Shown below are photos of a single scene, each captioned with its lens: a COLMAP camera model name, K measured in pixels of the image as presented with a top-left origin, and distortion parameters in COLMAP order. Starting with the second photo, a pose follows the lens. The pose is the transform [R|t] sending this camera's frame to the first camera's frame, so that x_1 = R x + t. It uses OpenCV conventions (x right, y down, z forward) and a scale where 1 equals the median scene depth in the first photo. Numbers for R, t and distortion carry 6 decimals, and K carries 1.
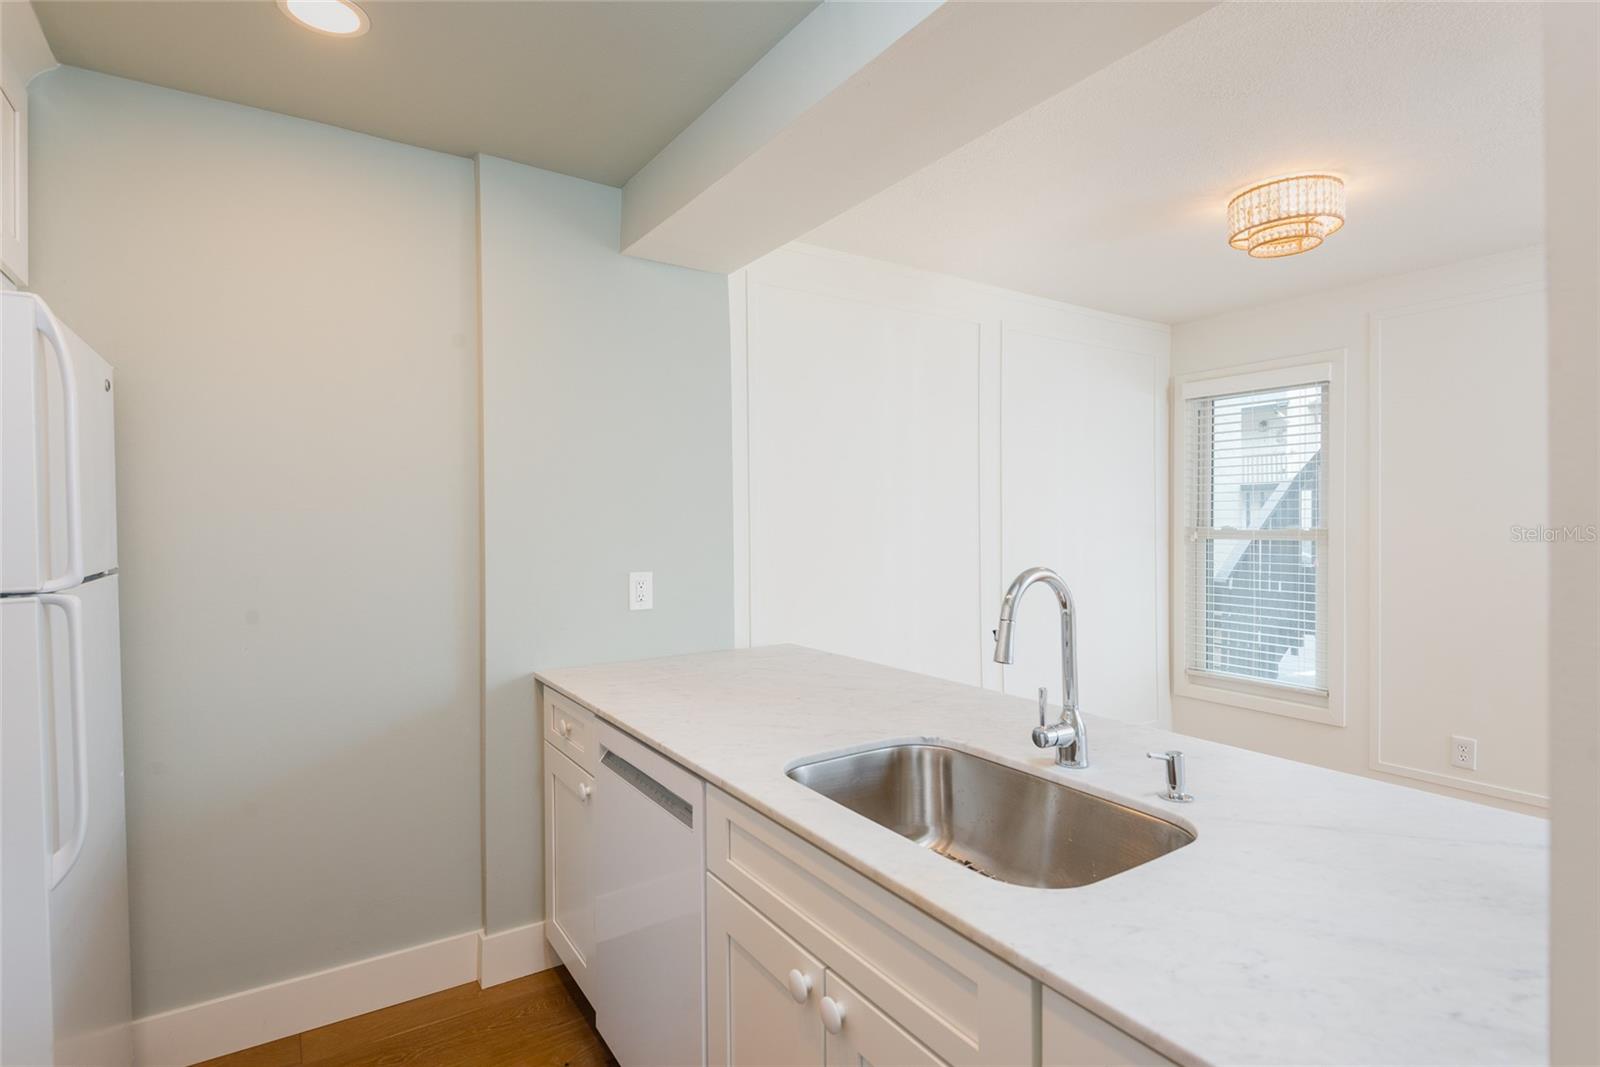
lens RADIAL K [[805.4, 0, 813.3], [0, 805.4, 530.7], [0, 0, 1]] dist [0.012223, -0.004829]
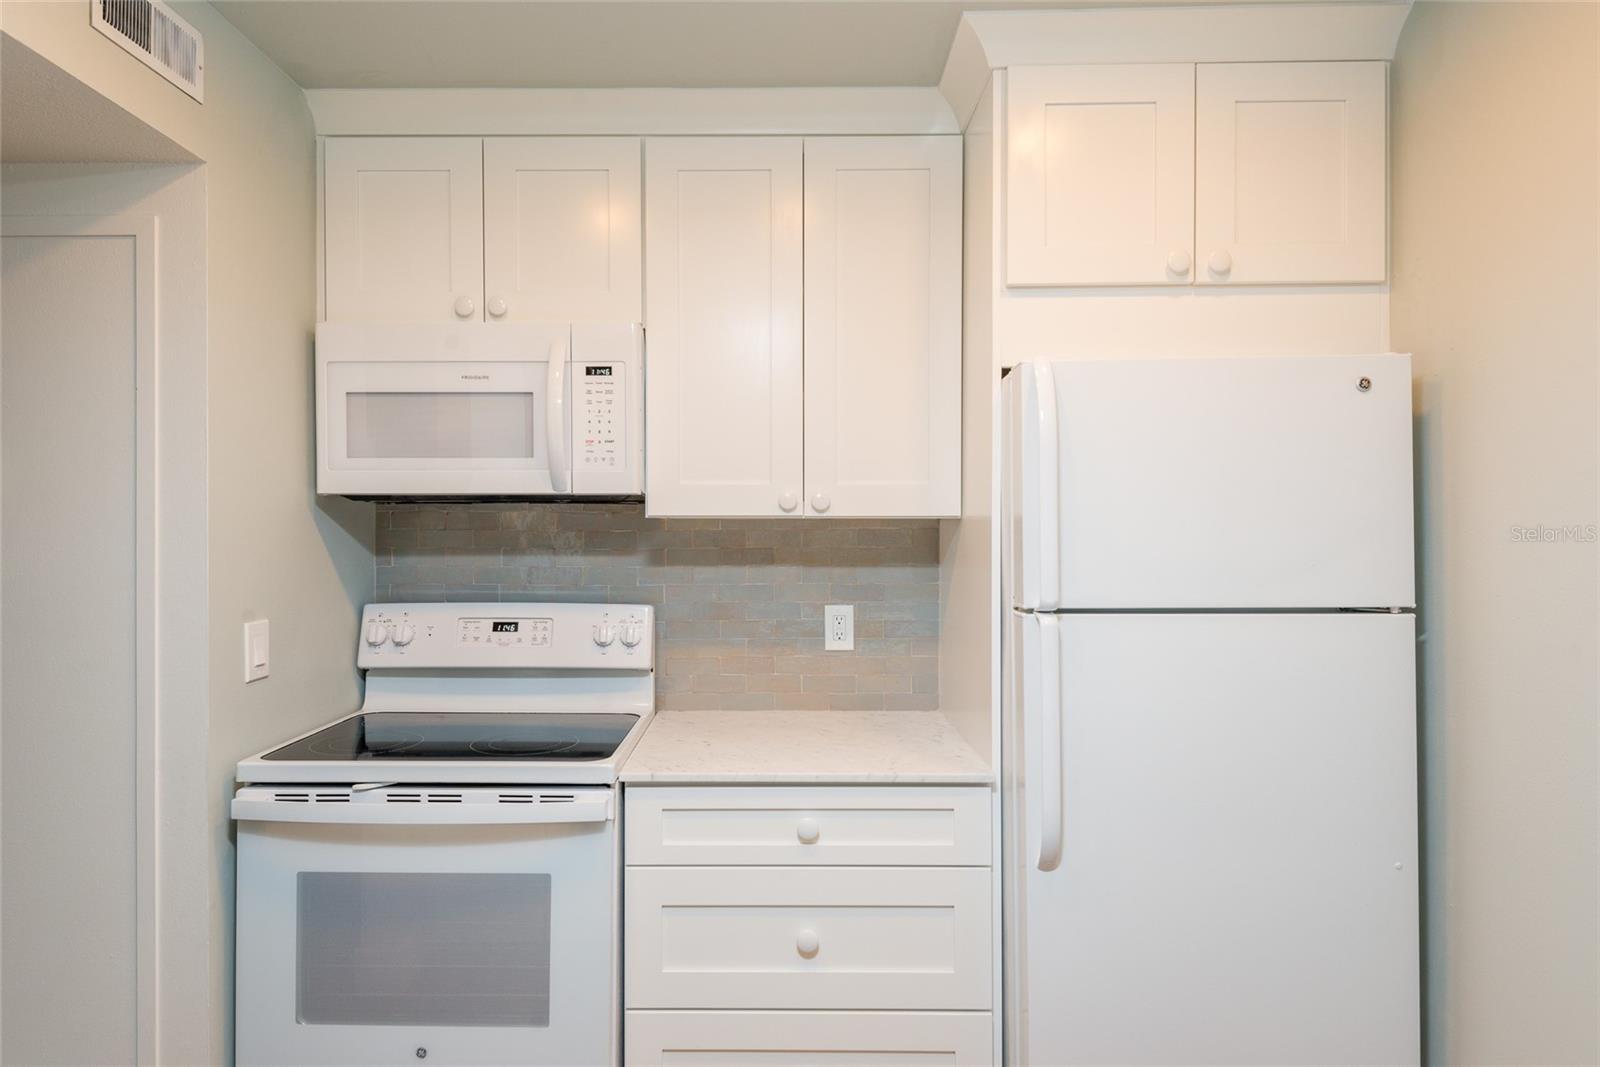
lens RADIAL K [[905.2, 0, 772.2], [0, 905.2, 531.1], [0, 0, 1]] dist [-0.009278, -0.000508]
pose [[-0.560331, 0.015267, -0.828128, 0.225716], [0.001495, 0.999847, 0.017421, -0.046847], [0.828267, 0.008523, -0.560268, 1.089904]]
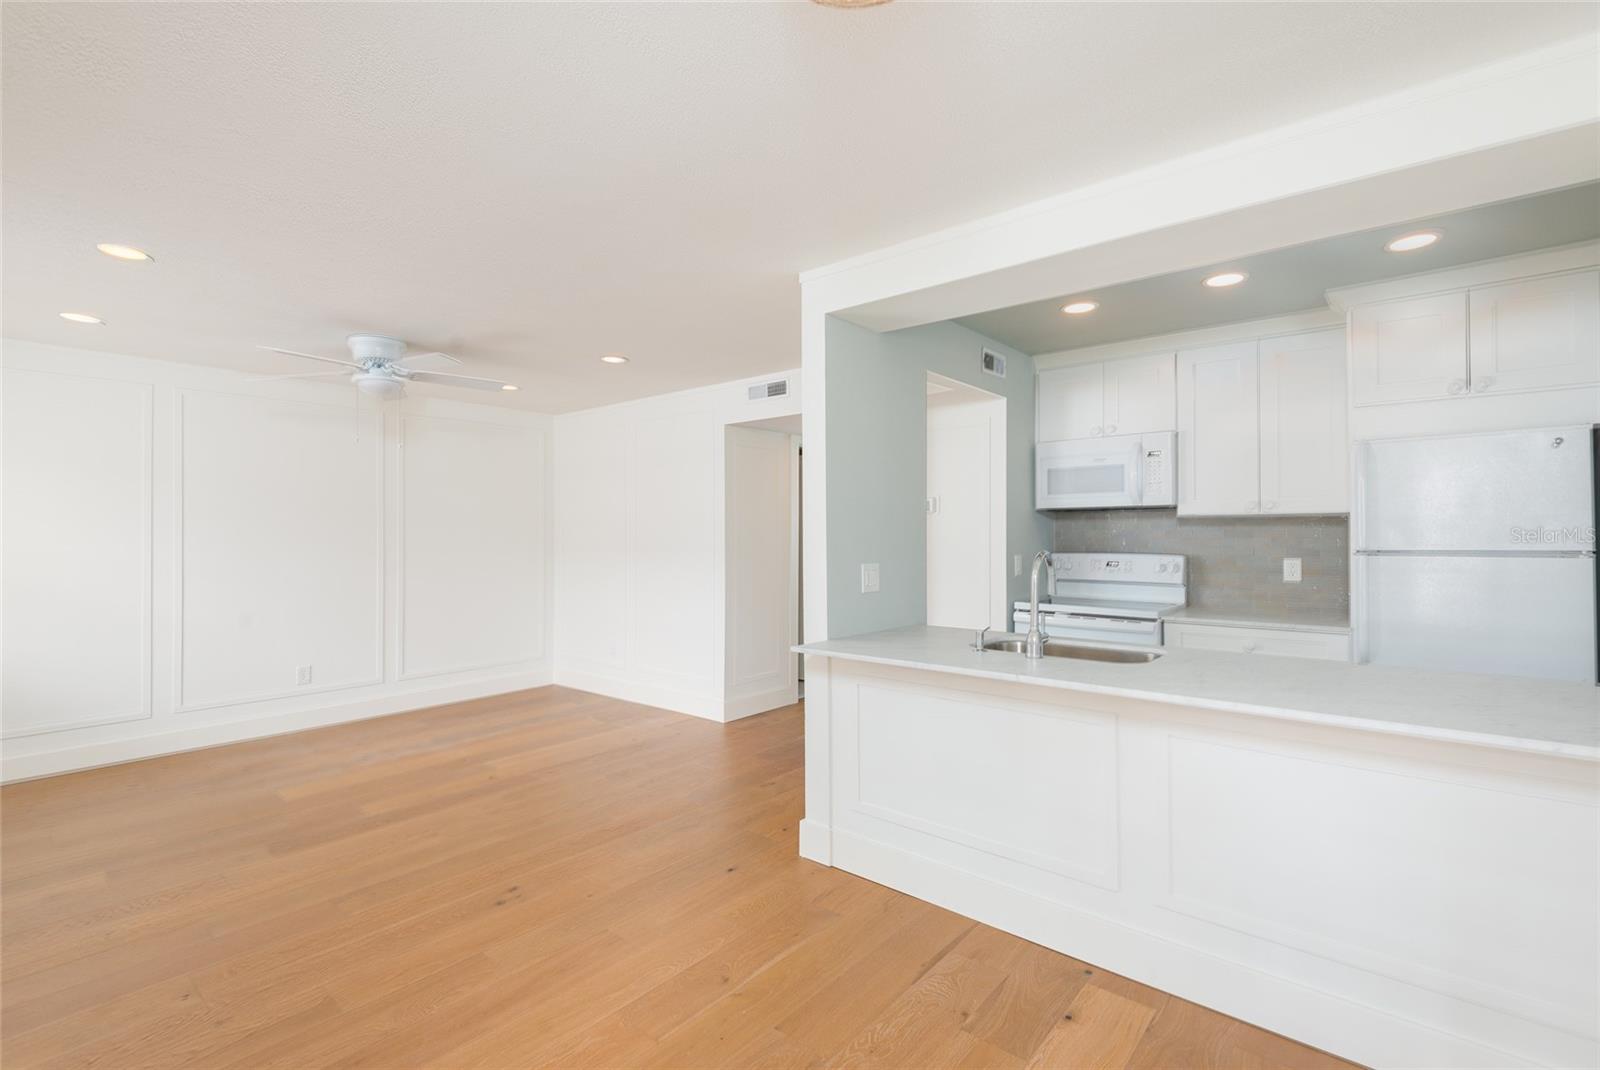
lens RADIAL K [[721.8, 0, 791.1], [0, 721.8, 525.1], [0, 0, 1]] dist [0.004695, -0.003279]
pose [[-0.962197, 0.011369, -0.272118, 1.115255], [0.012783, 0.999912, -0.003424, -0.020447], [0.272056, -0.006773, -0.962258, 2.148117]]
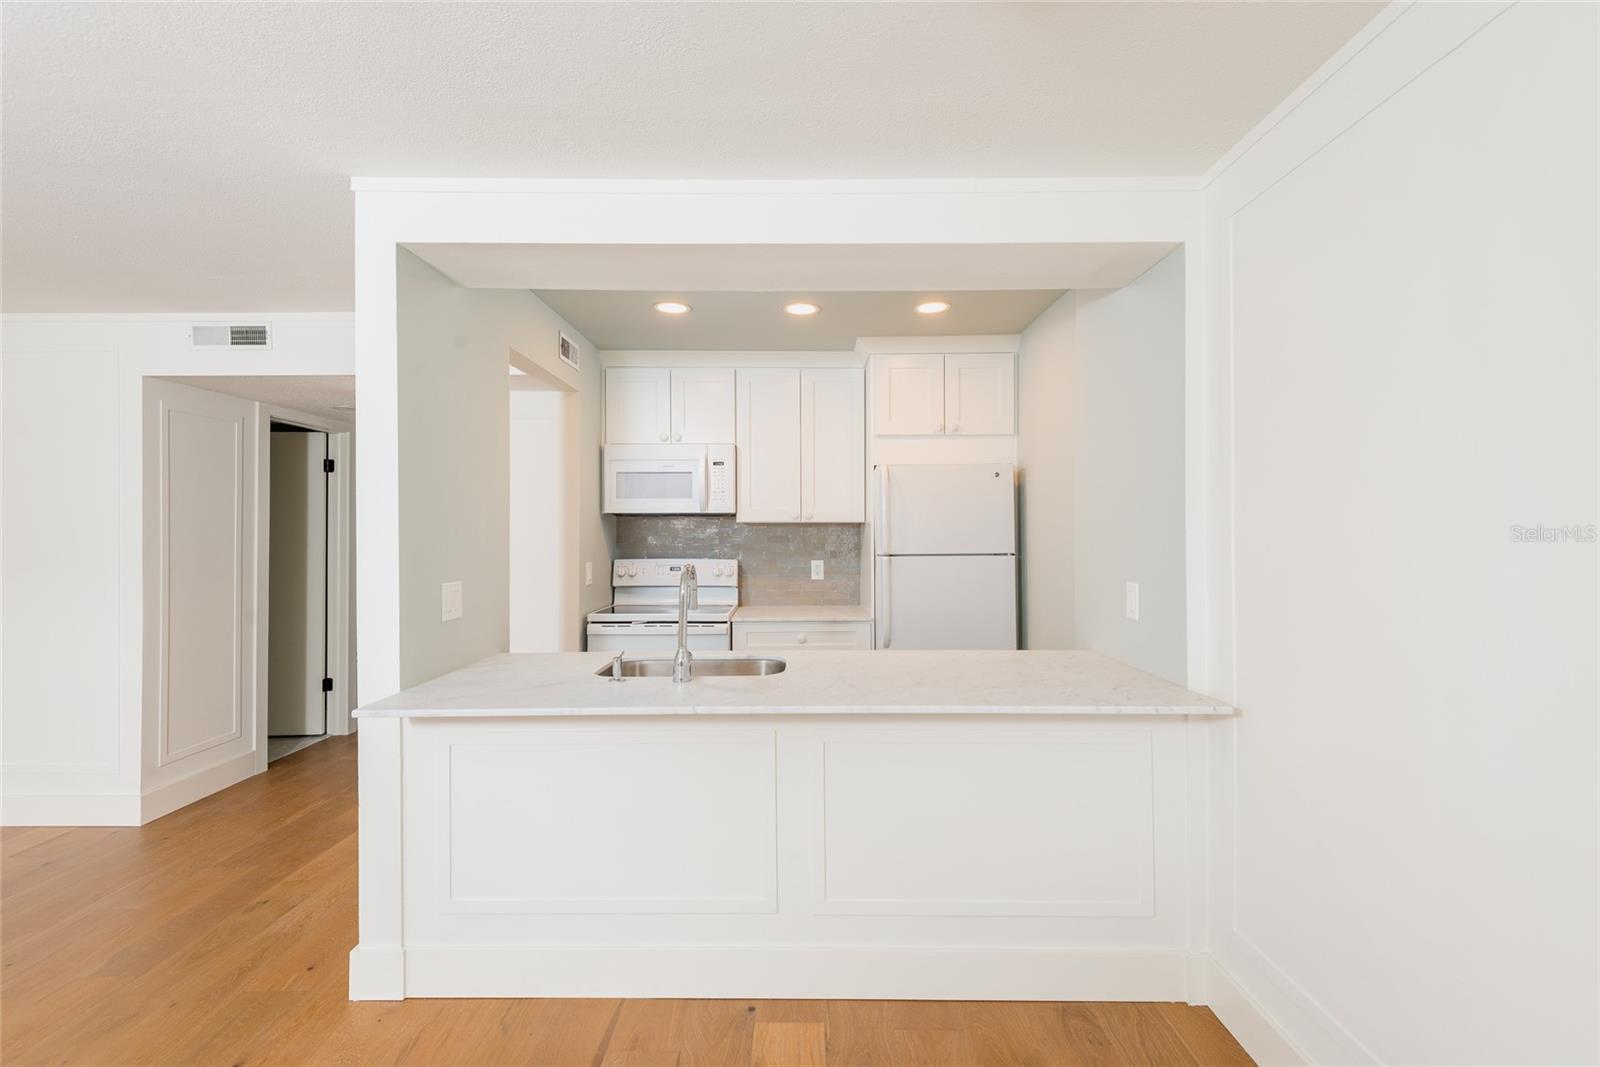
lens RADIAL K [[721.8, 0, 799.0], [0, 721.8, 526.5], [0, 0, 1]] dist [0.004695, -0.003279]
pose [[-0.552559, 0.005102, -0.833458, 1.229654], [0.003173, 0.999987, 0.004018, -0.038788], [0.833468, -0.000424, -0.552568, 1.787196]]
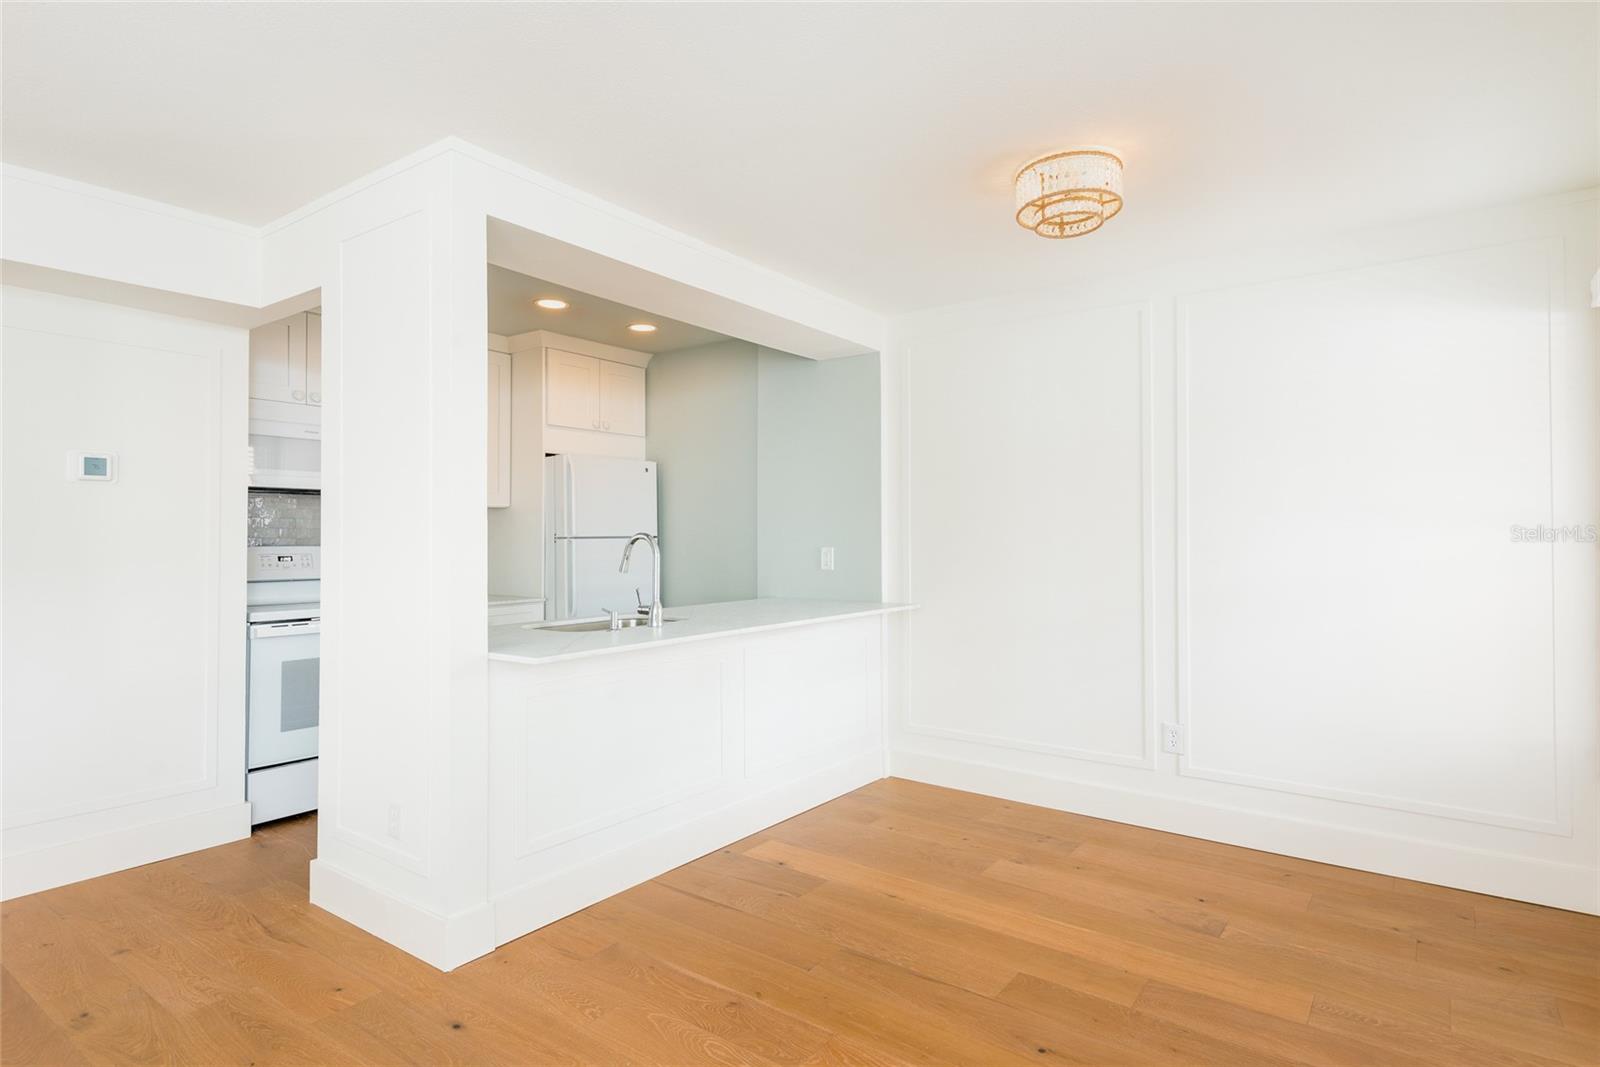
lens RADIAL K [[849.9, 0, 815.7], [0, 849.9, 537.5], [0, 0, 1]] dist [-0.001605, -0.002213]
pose [[0.361216, 0.014422, -0.932371, 2.179675], [-0.010680, 0.999879, 0.011328, 0.017797], [0.932421, 0.005866, 0.361326, 0.520684]]
